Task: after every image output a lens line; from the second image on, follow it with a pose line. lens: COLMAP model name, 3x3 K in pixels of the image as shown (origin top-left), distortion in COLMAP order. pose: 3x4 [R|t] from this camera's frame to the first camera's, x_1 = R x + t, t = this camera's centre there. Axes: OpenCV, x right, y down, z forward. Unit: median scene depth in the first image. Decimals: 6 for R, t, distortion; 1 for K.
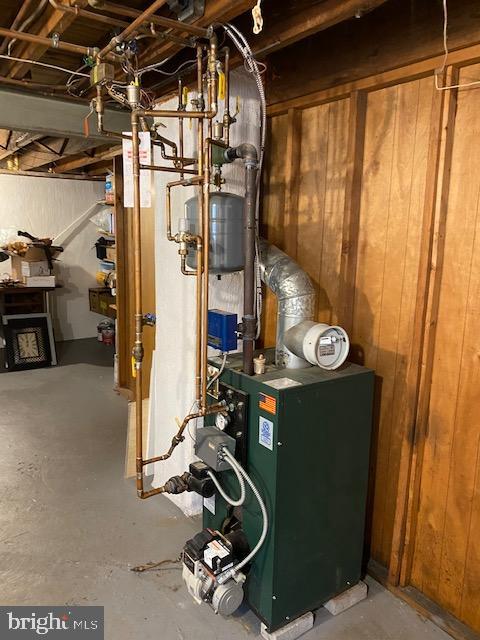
lens RADIAL K [[490.3, 0, 237.9], [0, 490.3, 320.2], [0, 0, 1]] dist [0.020019, -0.011440]
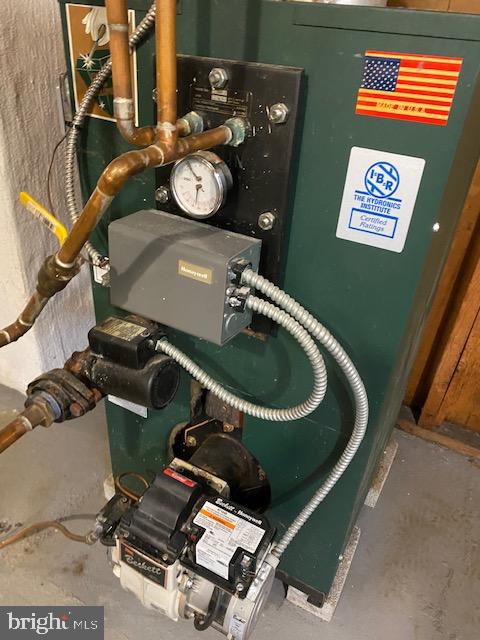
lens RADIAL K [[490.3, 0, 238.2], [0, 490.3, 319.7], [0, 0, 1]] dist [0.020019, -0.011440]
pose [[0.895315, -0.205314, 0.395294, -0.158484], [0.032803, 0.915417, 0.401168, 0.174568], [-0.444224, -0.346205, 0.826321, 0.772561]]
